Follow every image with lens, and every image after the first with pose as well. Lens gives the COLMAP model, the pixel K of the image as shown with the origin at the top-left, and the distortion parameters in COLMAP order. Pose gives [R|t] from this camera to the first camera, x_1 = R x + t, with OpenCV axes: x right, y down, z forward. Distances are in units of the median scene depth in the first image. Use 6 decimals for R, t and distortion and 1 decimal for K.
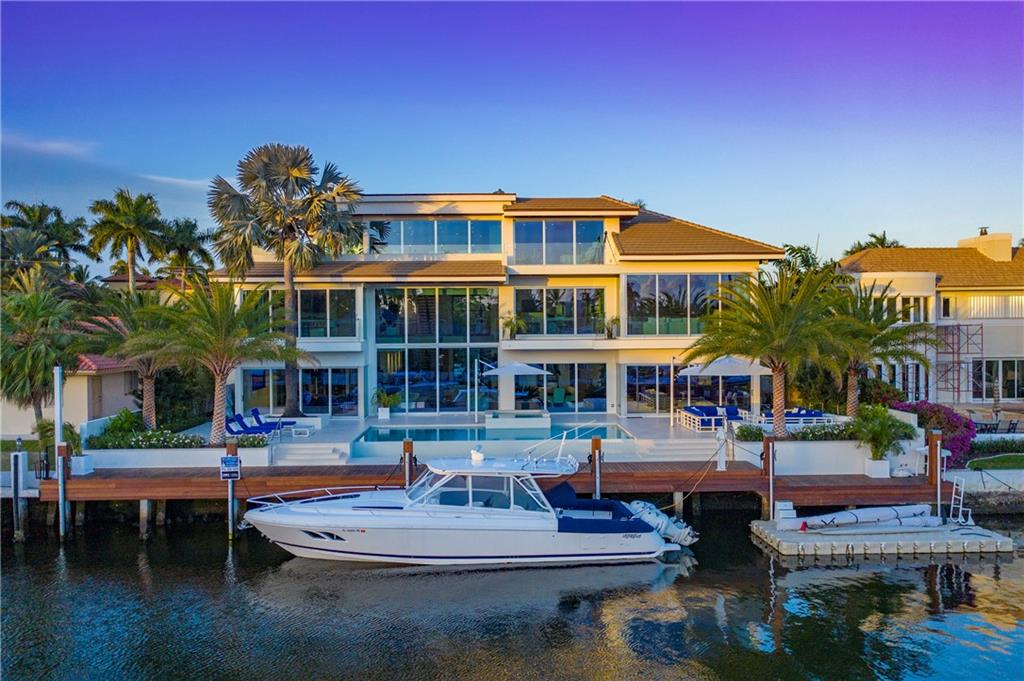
lens RADIAL K [[837.3, 0, 512.0], [0, 837.3, 340.5], [0, 0, 1]] dist [0.002295, 0.000150]
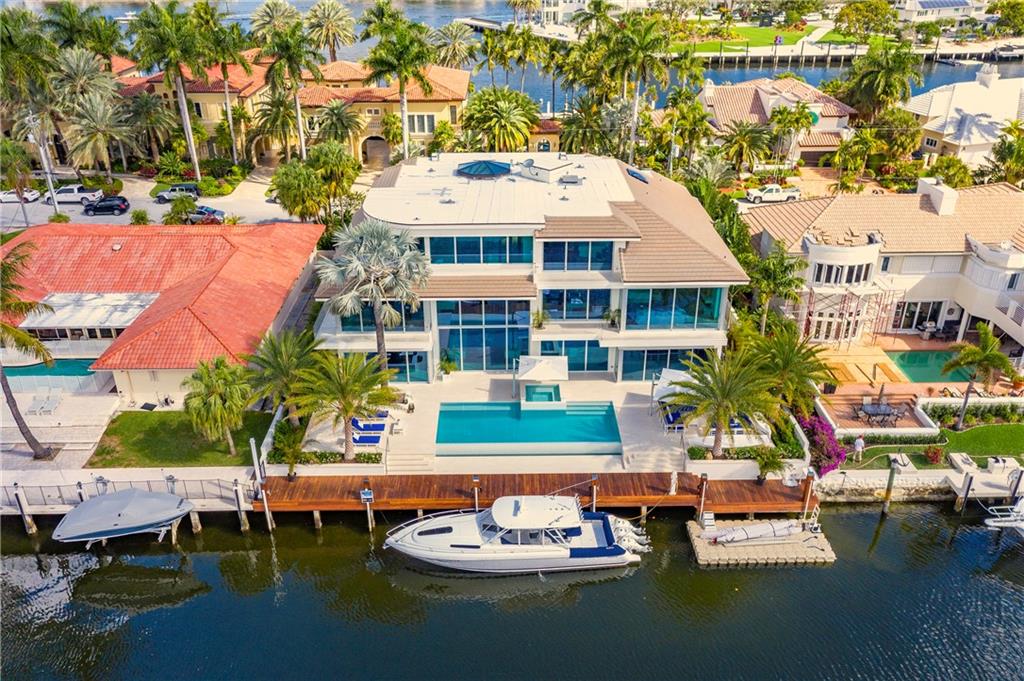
lens RADIAL K [[837.3, 0, 512.0], [0, 837.3, 340.5], [0, 0, 1]] dist [0.002295, 0.000150]
pose [[0.999851, 0.011089, -0.013252, -0.039030], [-0.004392, 0.904809, 0.425794, -0.810885], [0.016712, -0.425672, 0.904723, -0.332922]]
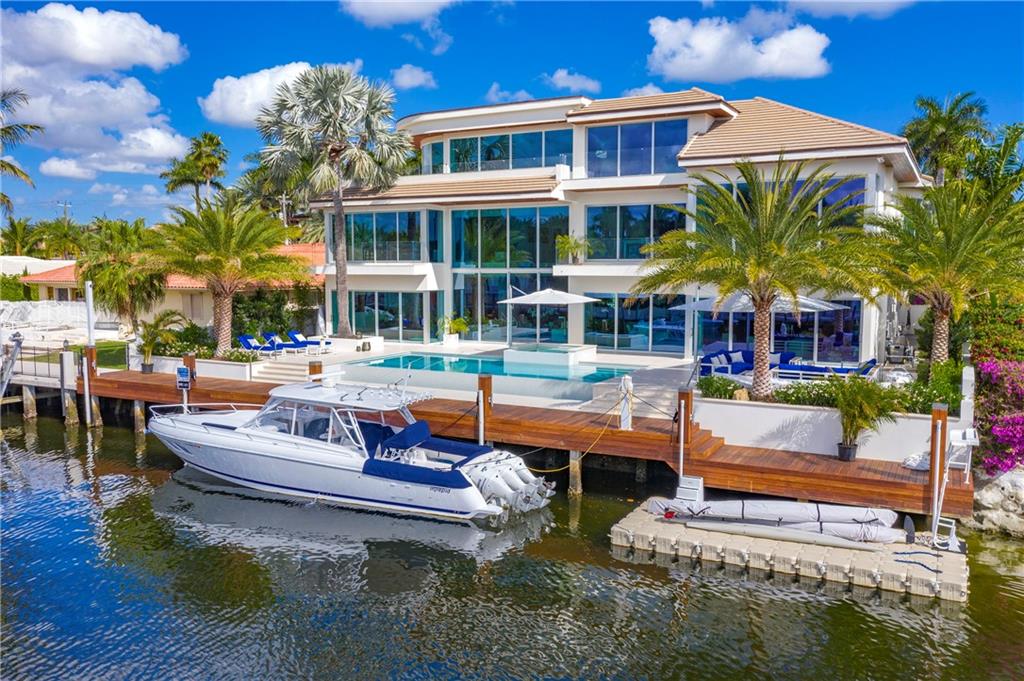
lens RADIAL K [[861.5, 0, 512.0], [0, 861.5, 340.5], [0, 0, 1]] dist [0.003680, 0.001574]
pose [[0.864057, 0.053374, -0.500556, 0.576518], [-0.015185, 0.996674, 0.080062, 0.009035], [0.503164, -0.061577, 0.861994, 0.260202]]
